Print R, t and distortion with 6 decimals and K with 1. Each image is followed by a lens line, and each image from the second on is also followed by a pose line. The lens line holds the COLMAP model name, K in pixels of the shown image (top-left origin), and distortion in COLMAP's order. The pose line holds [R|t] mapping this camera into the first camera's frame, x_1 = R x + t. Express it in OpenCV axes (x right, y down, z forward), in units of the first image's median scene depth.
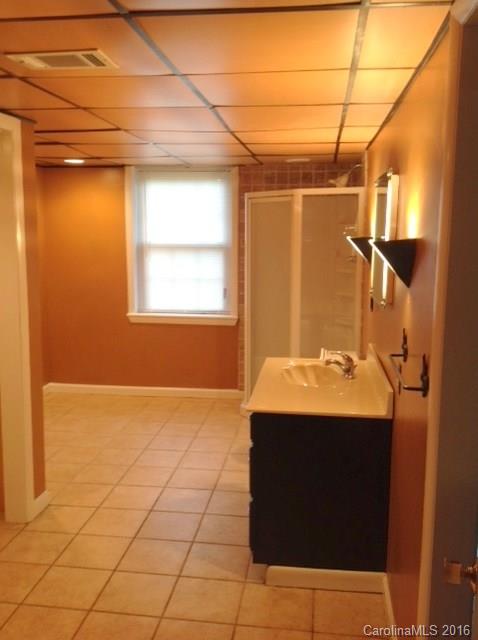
lens RADIAL K [[598.1, 0, 239.0], [0, 598.1, 320.0], [0, 0, 1]] dist [0.157810, -0.340960]
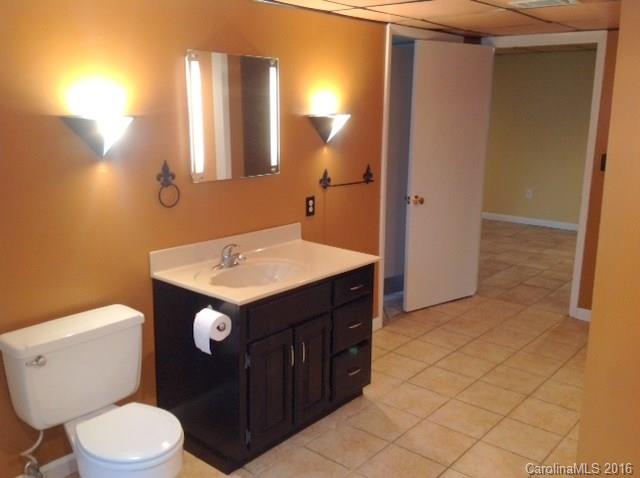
lens RADIAL K [[598.1, 0, 320.0], [0, 598.1, 239.0], [0, 0, 1]] dist [0.157810, -0.340960]
pose [[-0.845033, -0.126606, 0.519510, -0.525301], [0.072081, 0.935726, 0.345285, -0.329892], [-0.529834, 0.329225, -0.781593, 2.051794]]
